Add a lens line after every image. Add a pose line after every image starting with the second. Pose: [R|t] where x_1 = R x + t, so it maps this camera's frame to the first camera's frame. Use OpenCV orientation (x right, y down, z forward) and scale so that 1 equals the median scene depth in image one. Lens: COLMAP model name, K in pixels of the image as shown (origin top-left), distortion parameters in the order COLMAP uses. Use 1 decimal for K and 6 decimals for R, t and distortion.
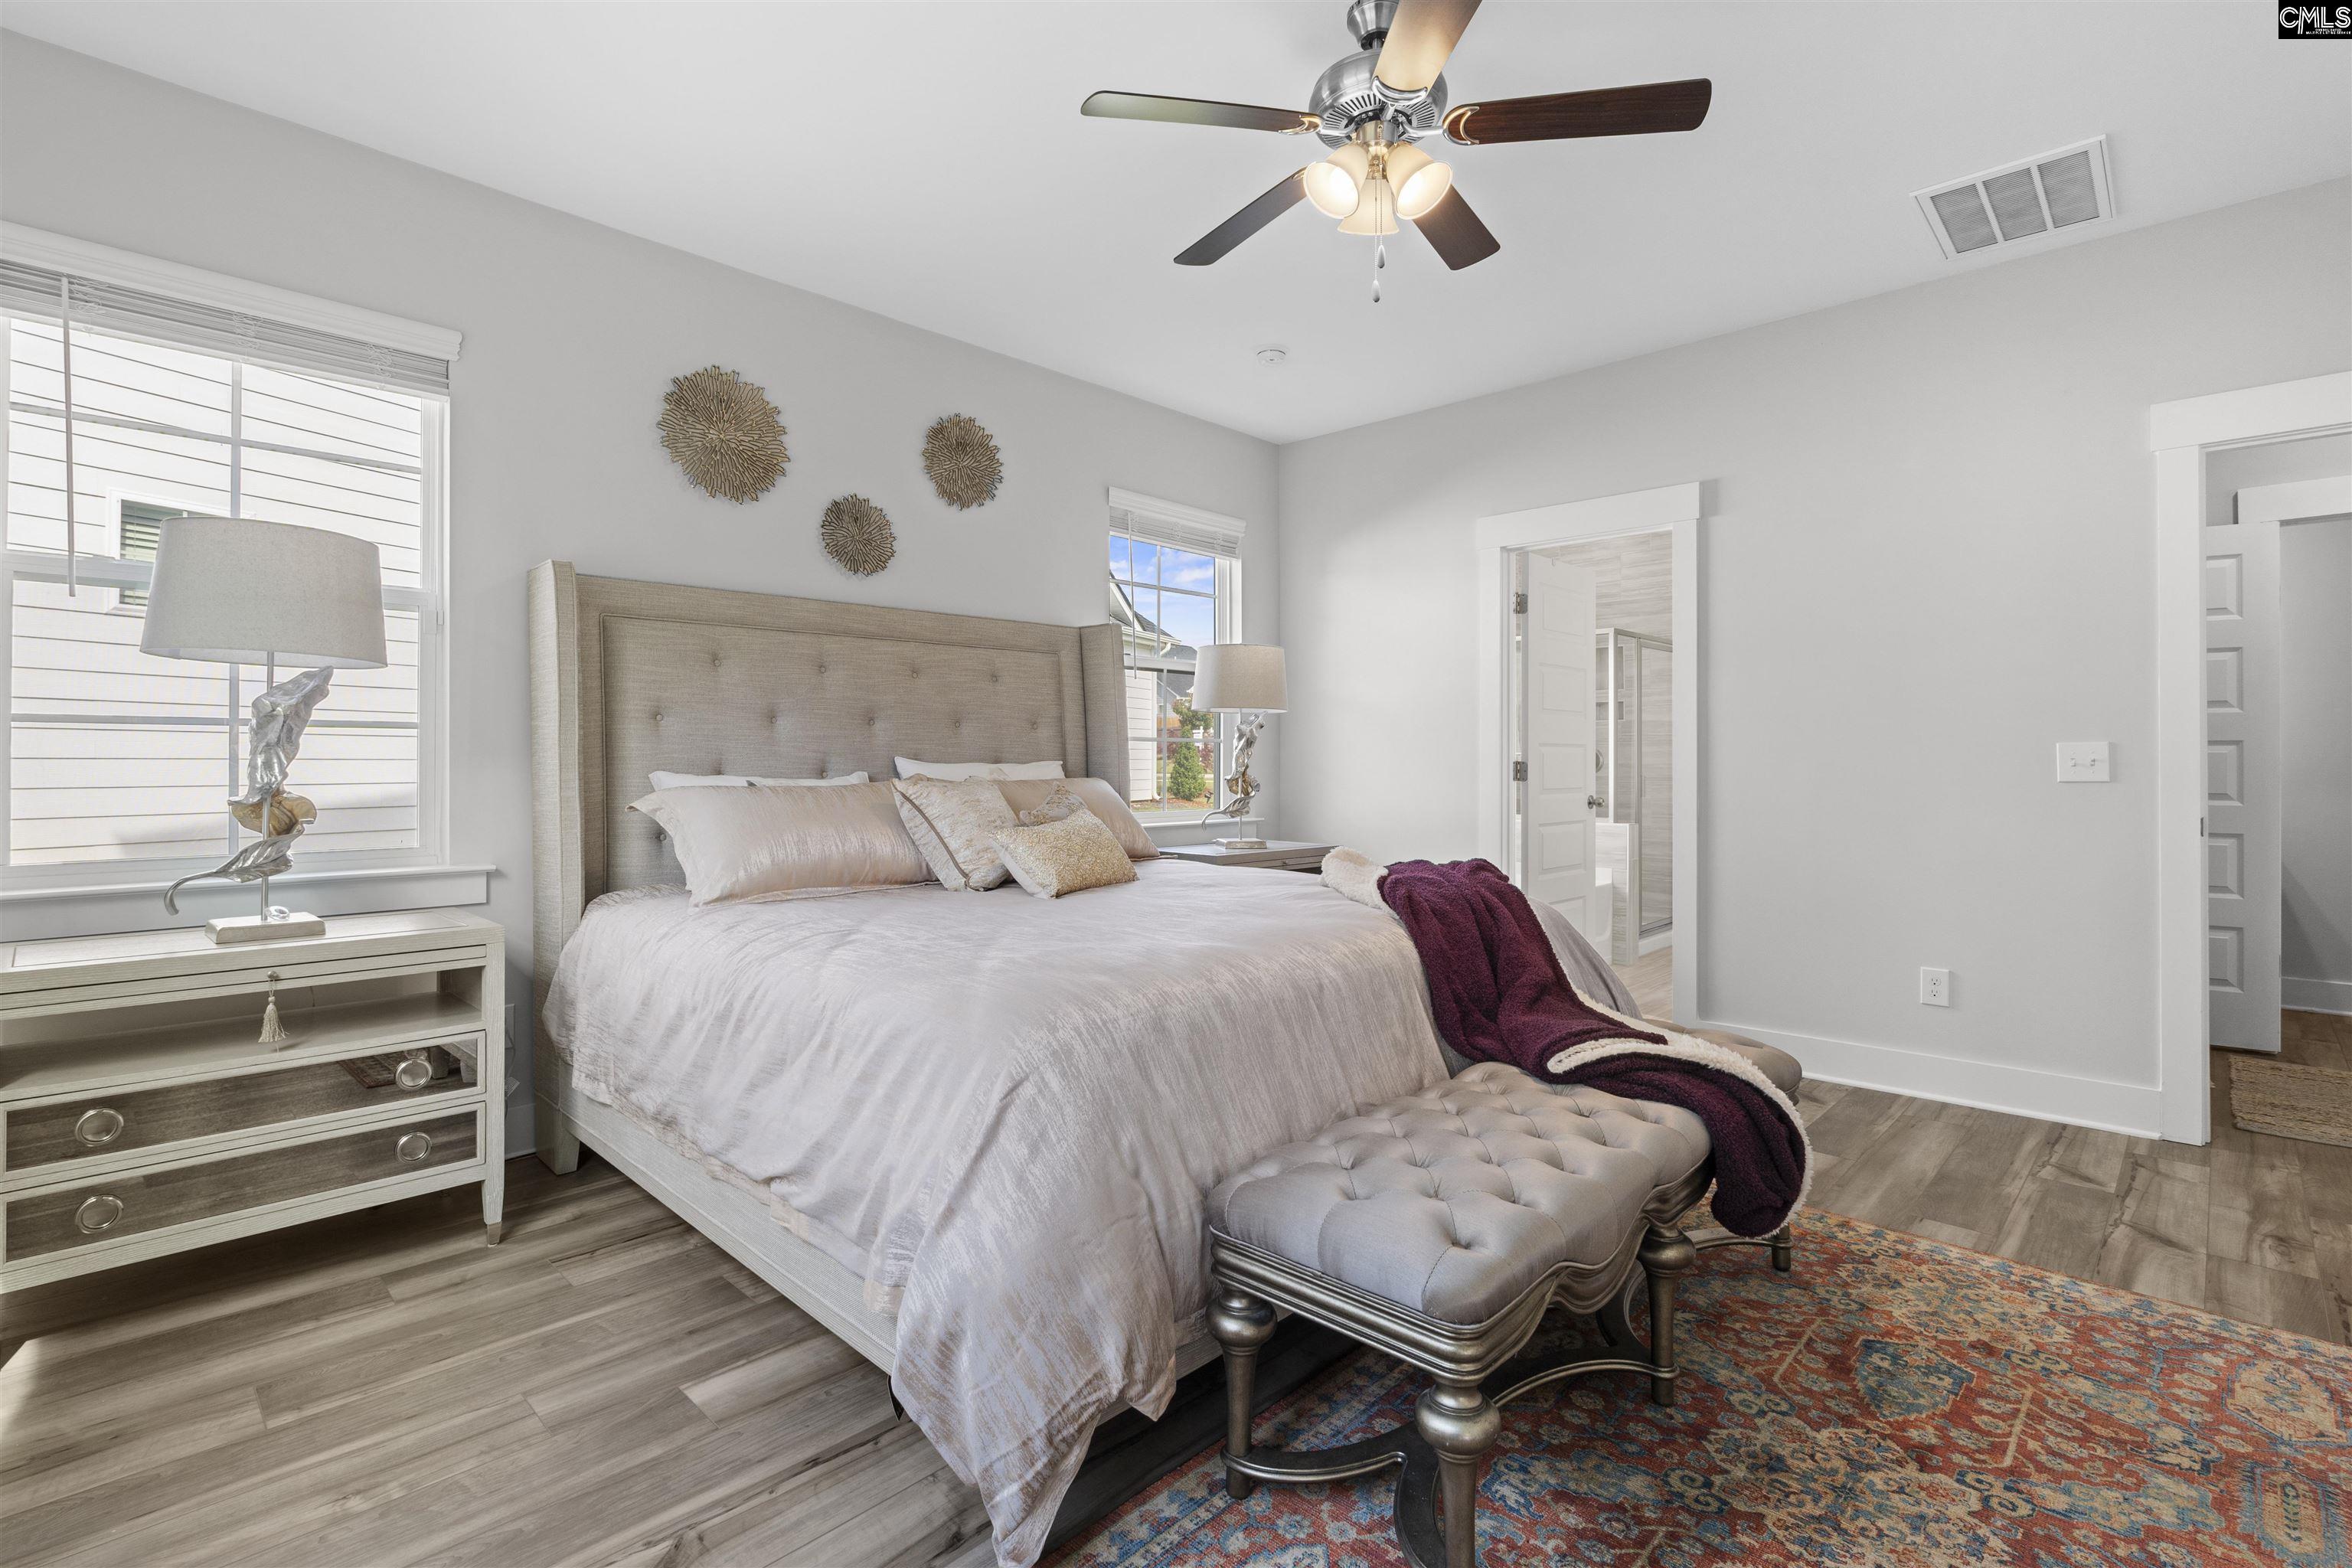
lens RADIAL K [[1079.2, 0, 1189.2], [0, 1079.2, 759.7], [0, 0, 1]] dist [-0.011383, -0.001332]
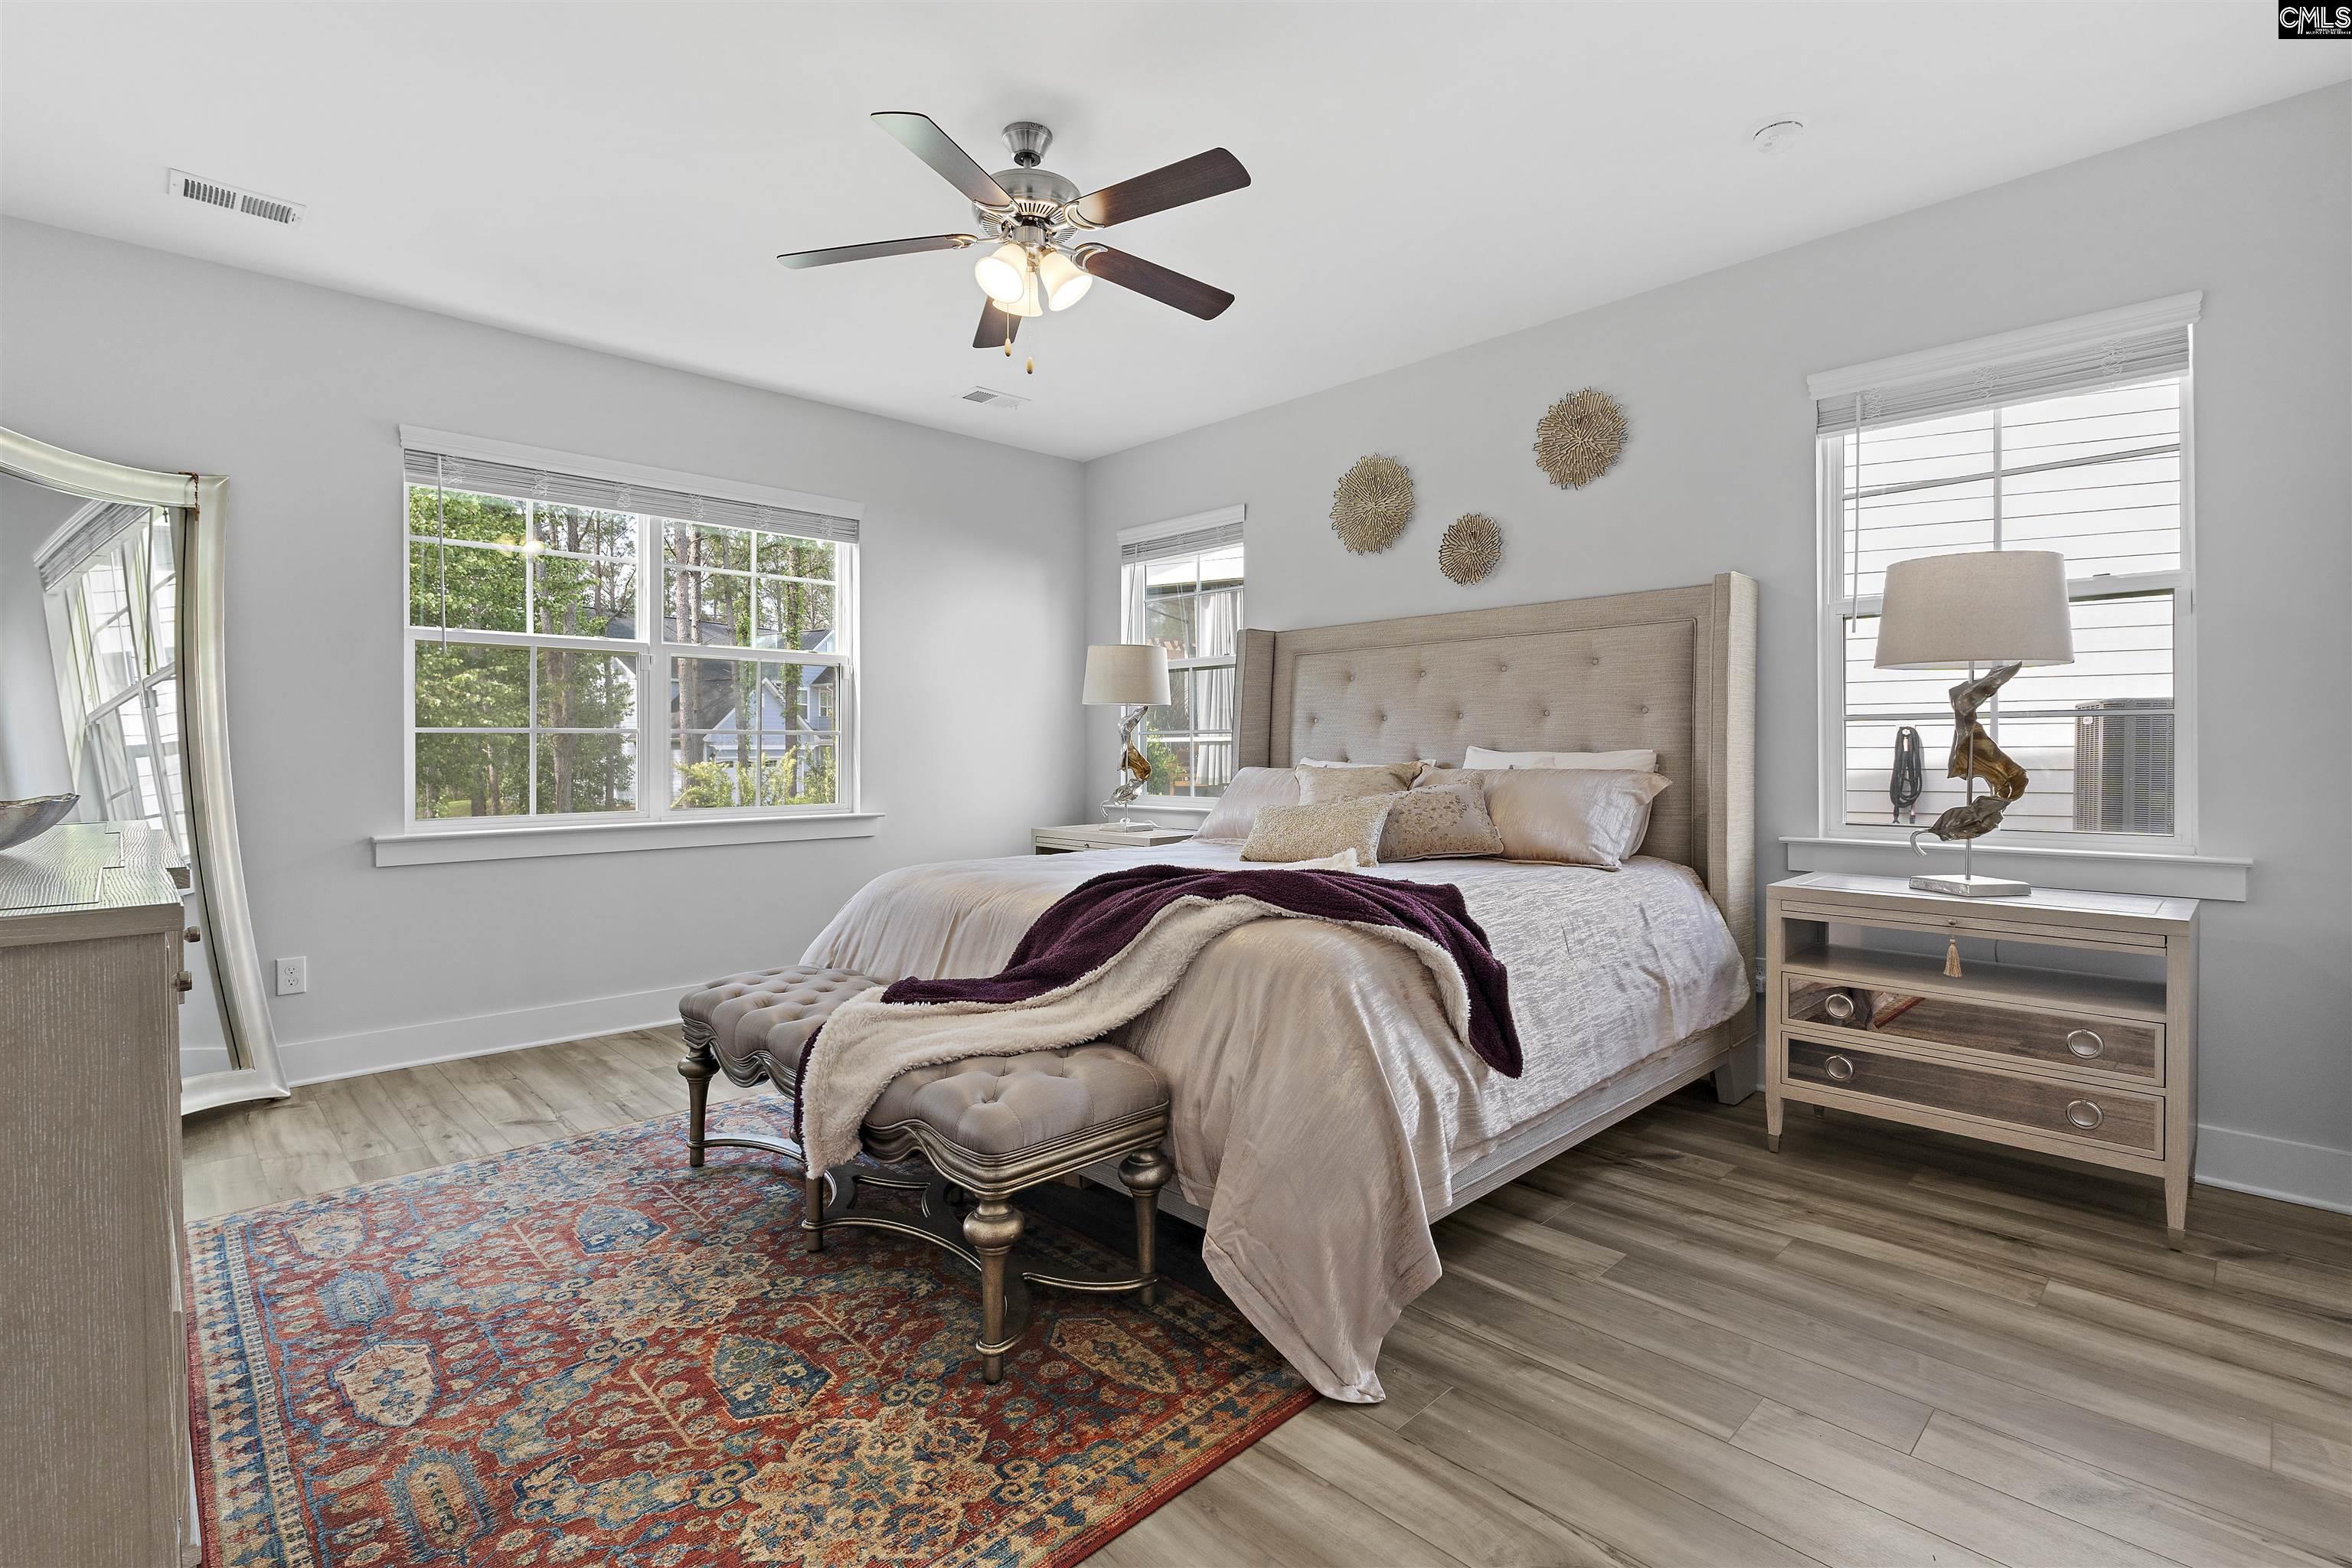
lens RADIAL K [[1079.2, 0, 1183.8], [0, 1079.2, 770.5], [0, 0, 1]] dist [-0.011383, -0.001332]
pose [[-0.023689, 0.025570, -0.999392, 1.820738], [0.013425, 0.999591, 0.025257, -0.019065], [0.999629, -0.012818, -0.024022, 1.564032]]
